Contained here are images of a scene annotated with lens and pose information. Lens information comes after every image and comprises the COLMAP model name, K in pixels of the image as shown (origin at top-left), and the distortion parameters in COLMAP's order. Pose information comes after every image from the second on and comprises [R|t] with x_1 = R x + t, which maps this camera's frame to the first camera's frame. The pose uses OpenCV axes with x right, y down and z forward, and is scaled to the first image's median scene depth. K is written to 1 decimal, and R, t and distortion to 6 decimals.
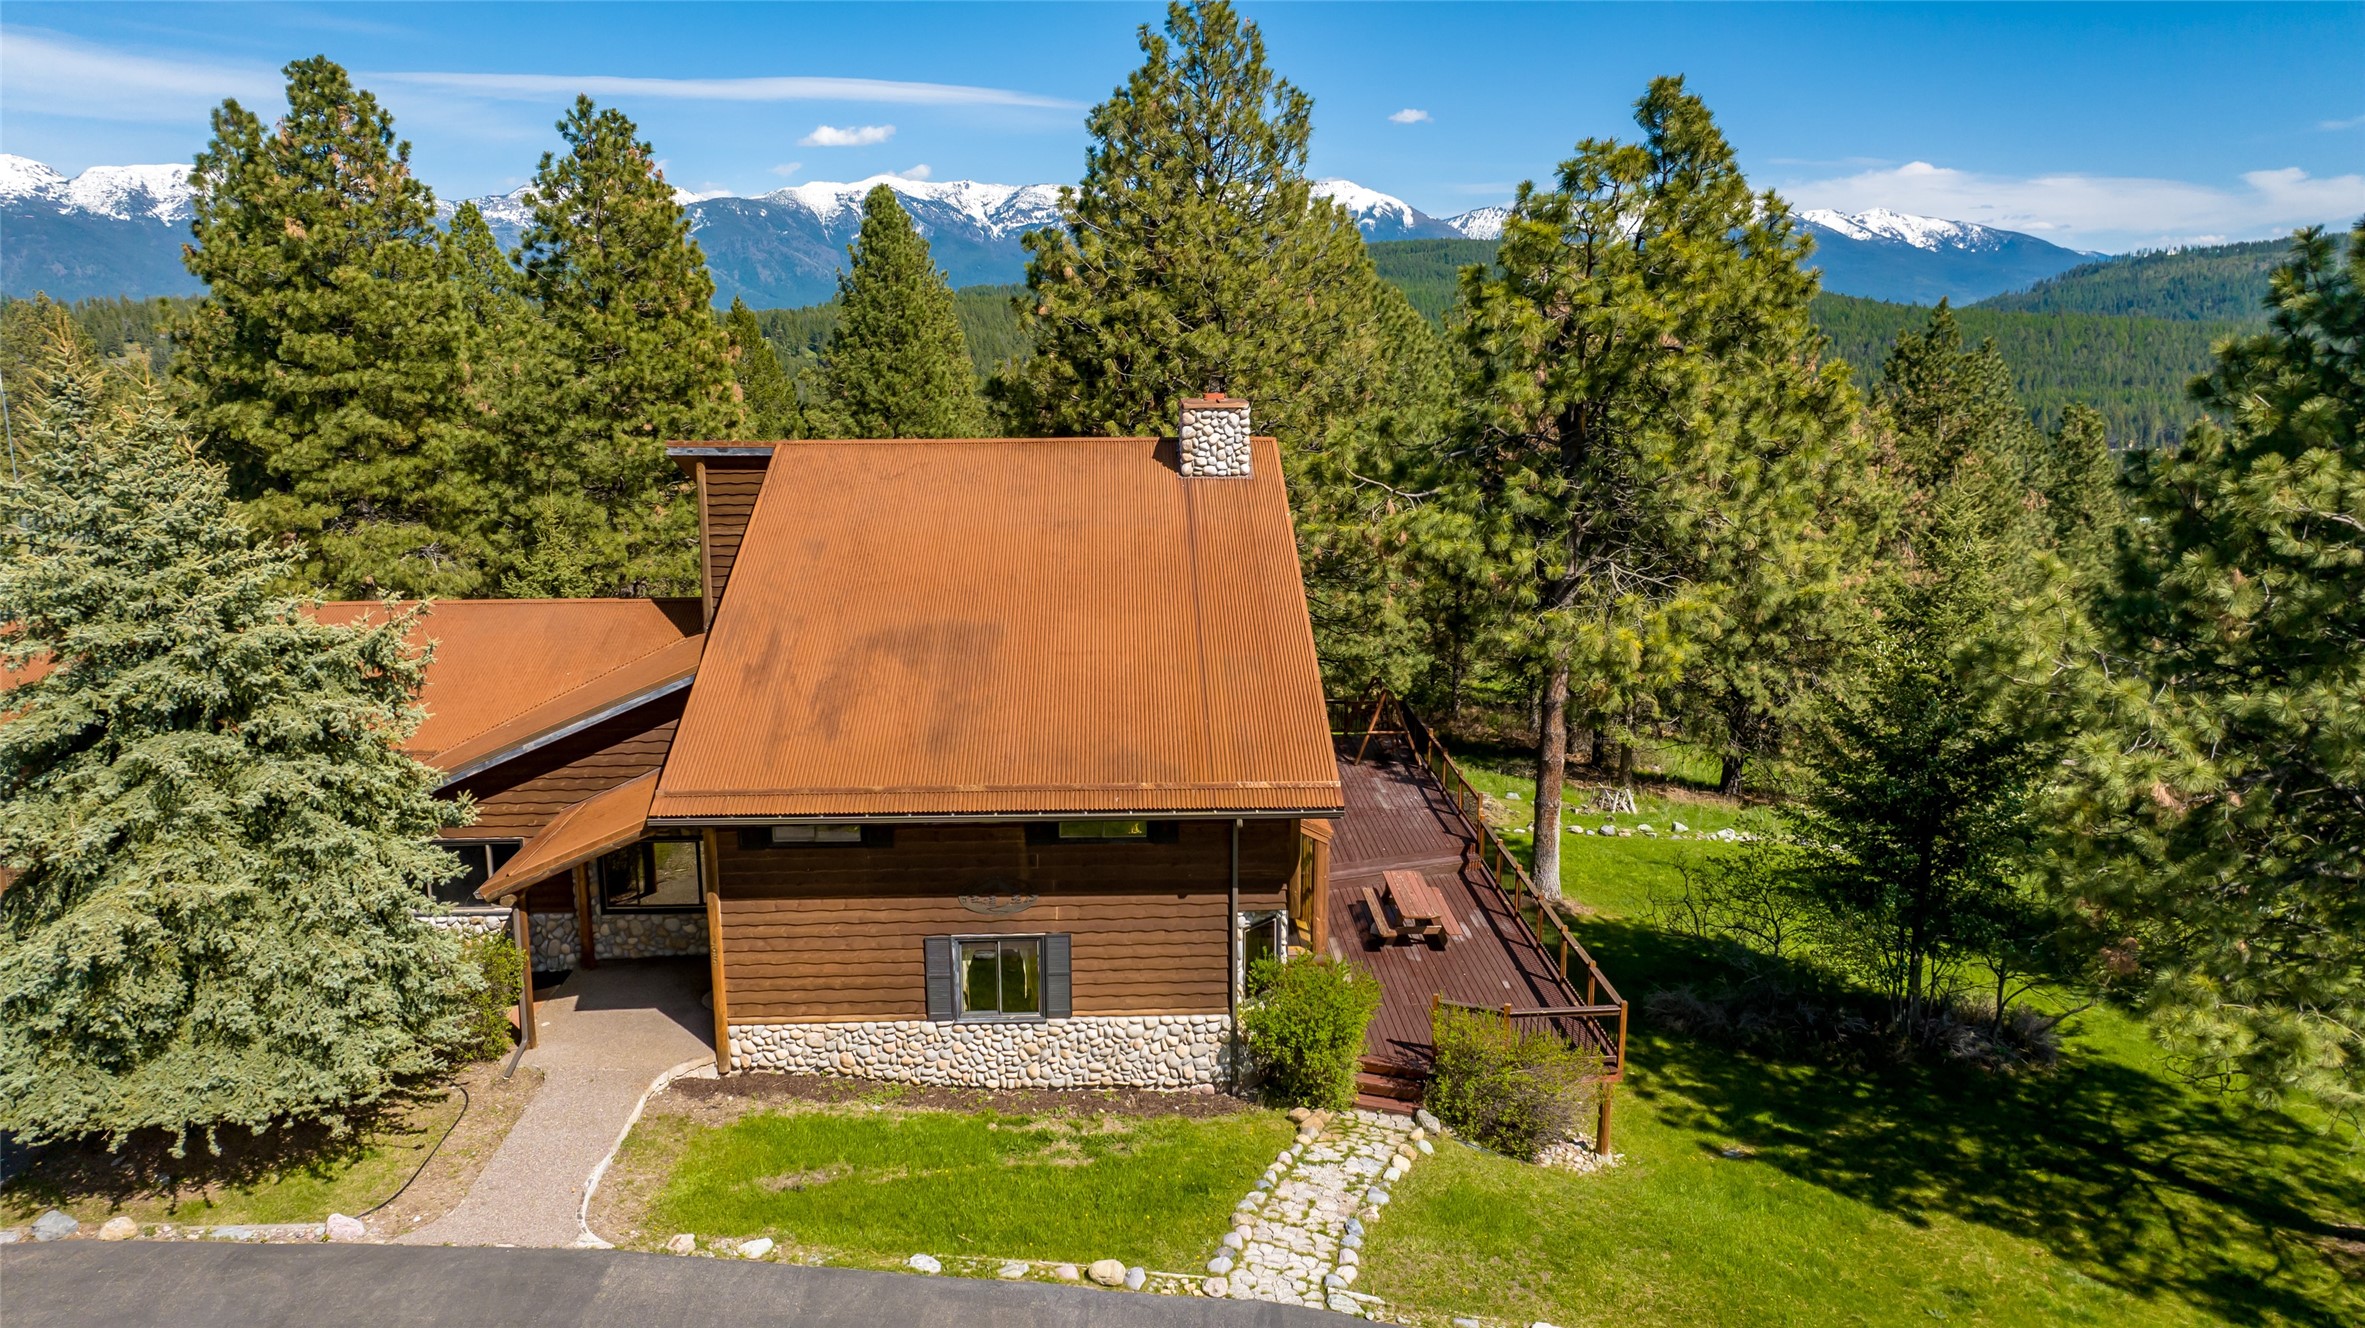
lens RADIAL K [[1650.3, 0, 1187.2], [0, 1650.3, 654.4], [0, 0, 1]] dist [-0.053453, 0.046626]
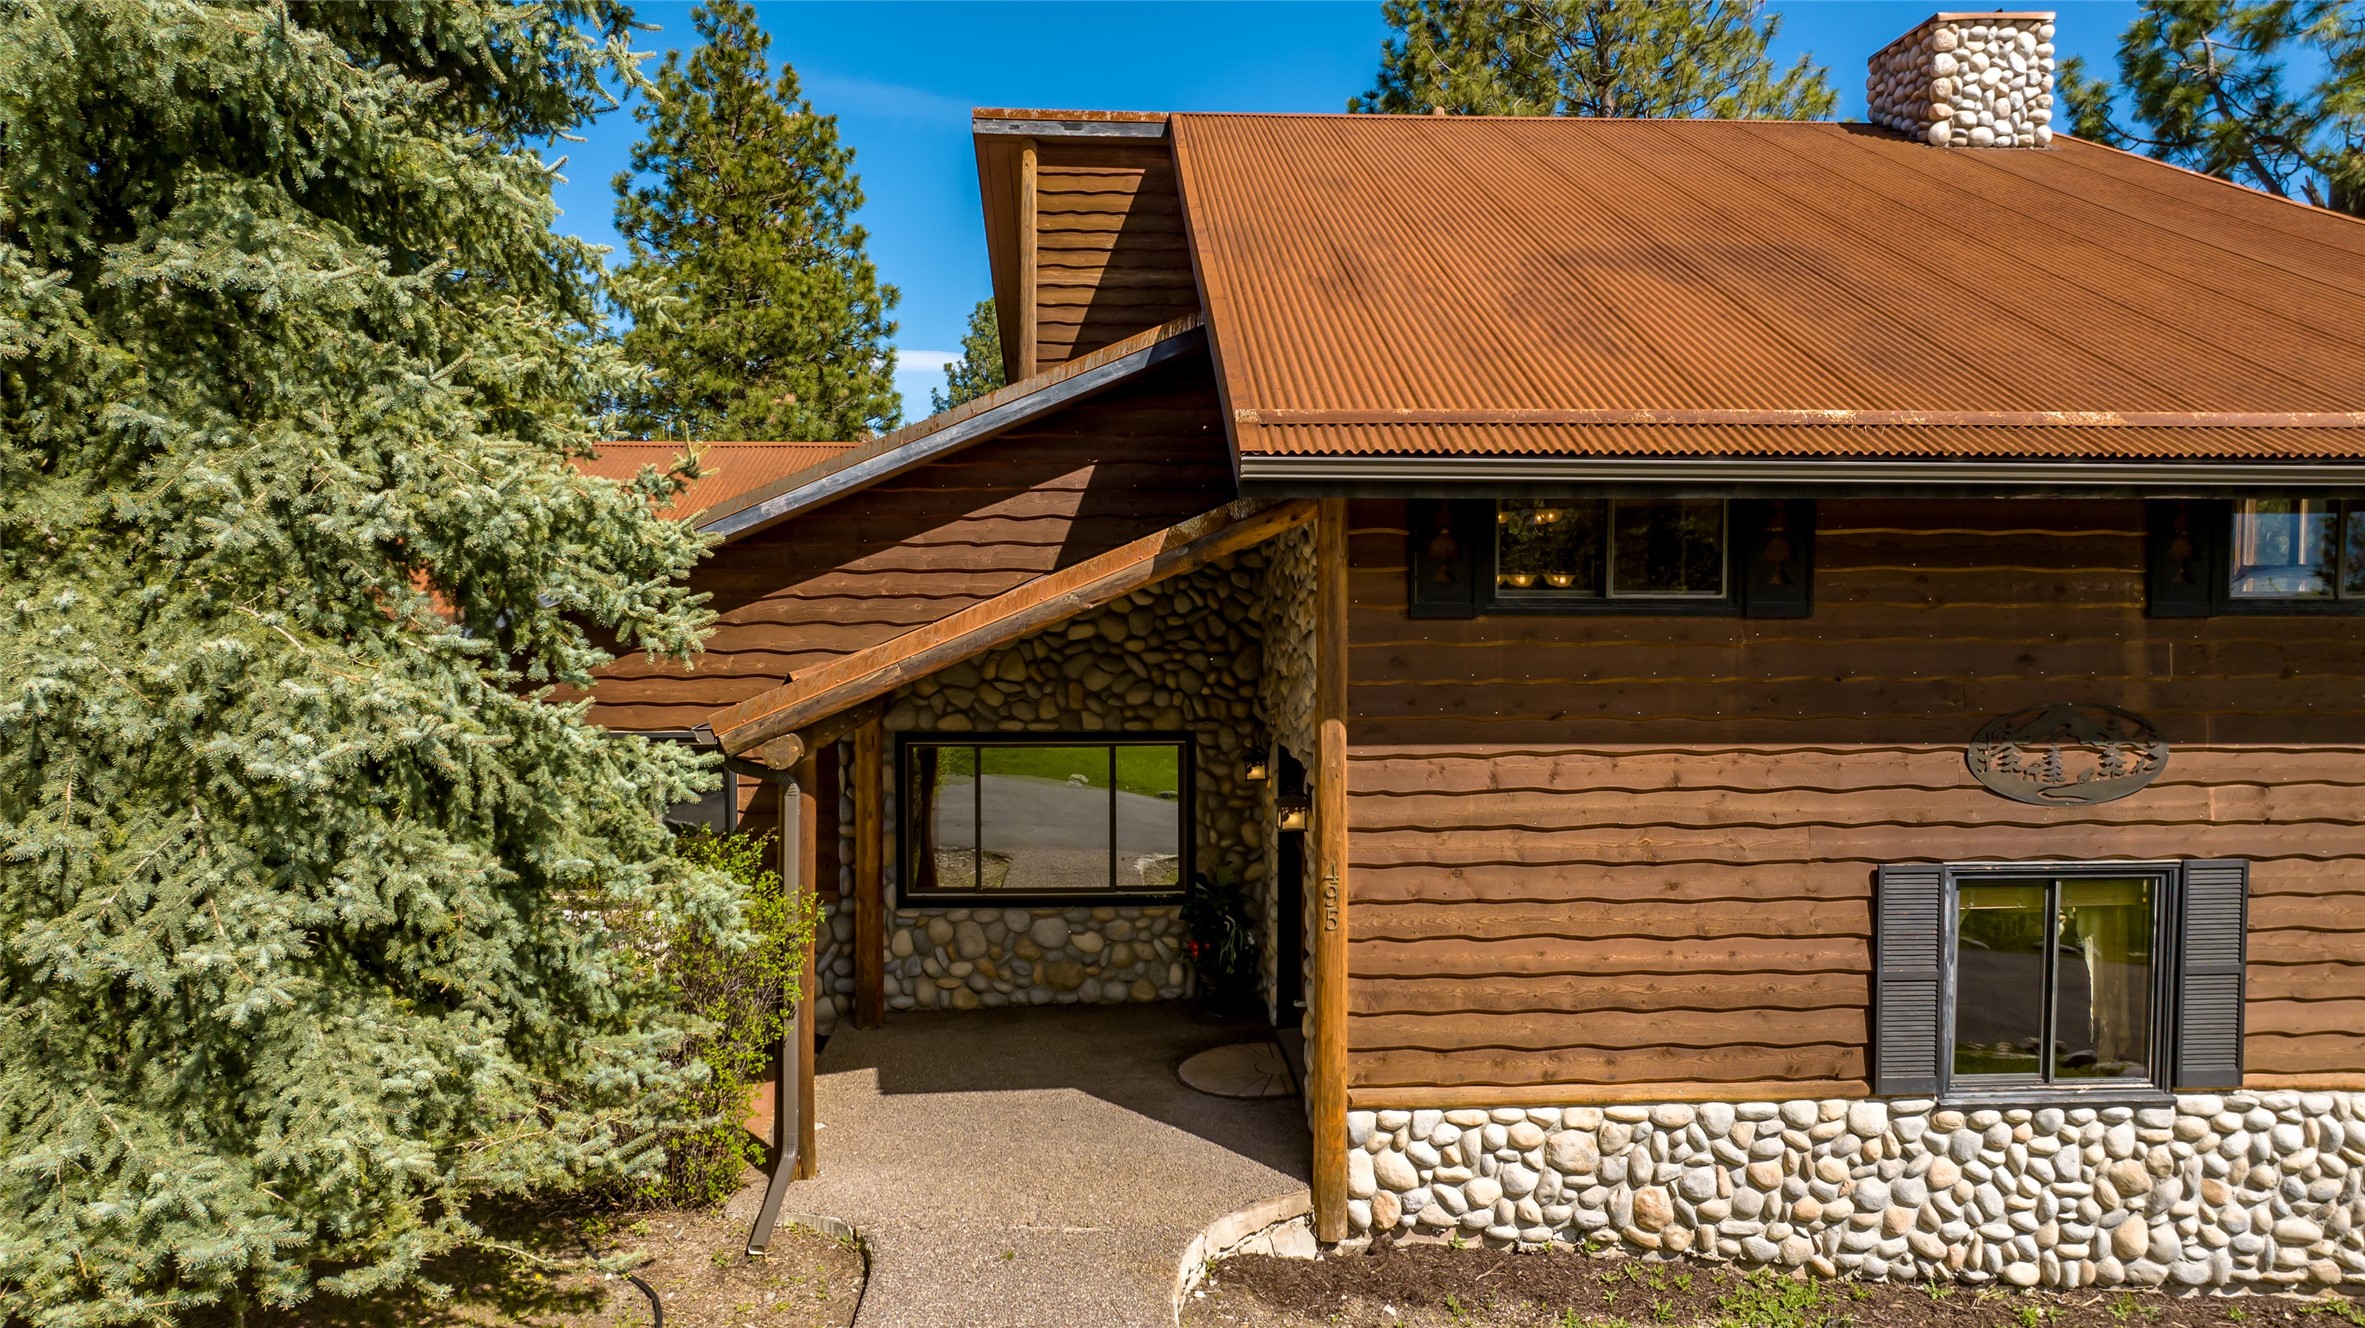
lens RADIAL K [[1650.3, 0, 1166.4], [0, 1650.3, 671.9], [0, 0, 1]] dist [-0.053453, 0.046626]
pose [[0.999883, 0.002665, -0.015061, -0.312490], [-0.004750, 0.990119, -0.140149, 0.178466], [0.014539, 0.140204, 0.990016, 0.610312]]
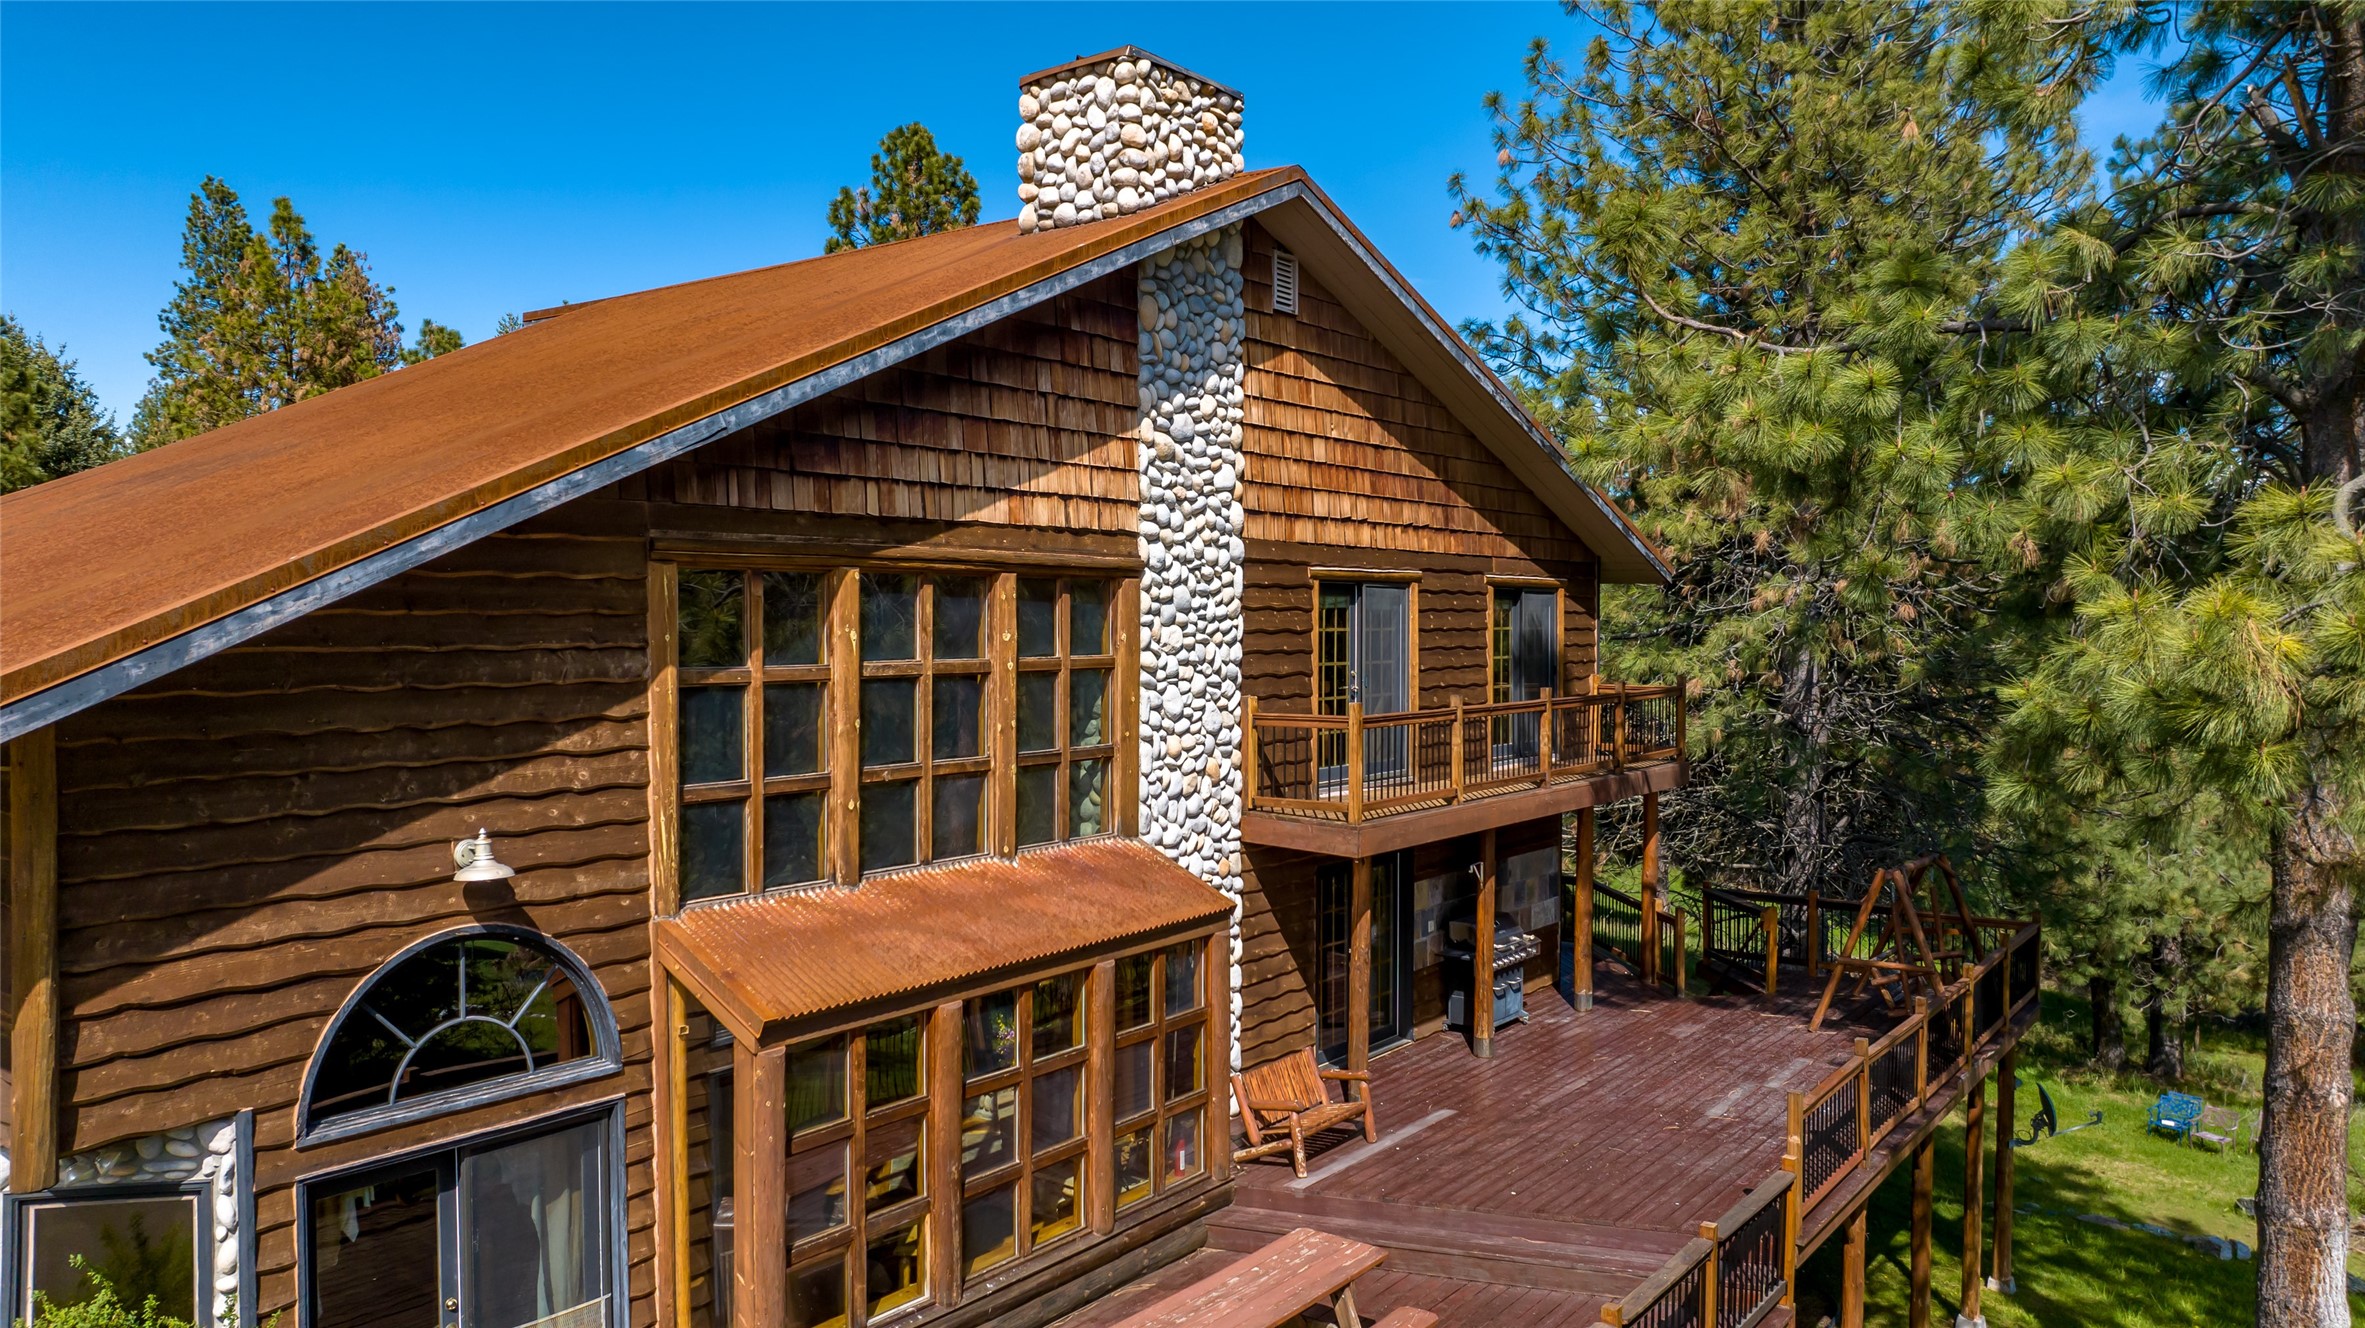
lens RADIAL K [[1650.3, 0, 1181.9], [0, 1650.3, 661.2], [0, 0, 1]] dist [-0.053453, 0.046626]
pose [[0.761146, 0.028515, -0.647954, 0.414726], [-0.129098, 0.985703, -0.108271, 0.065129], [0.635603, 0.166060, 0.753945, 0.886446]]
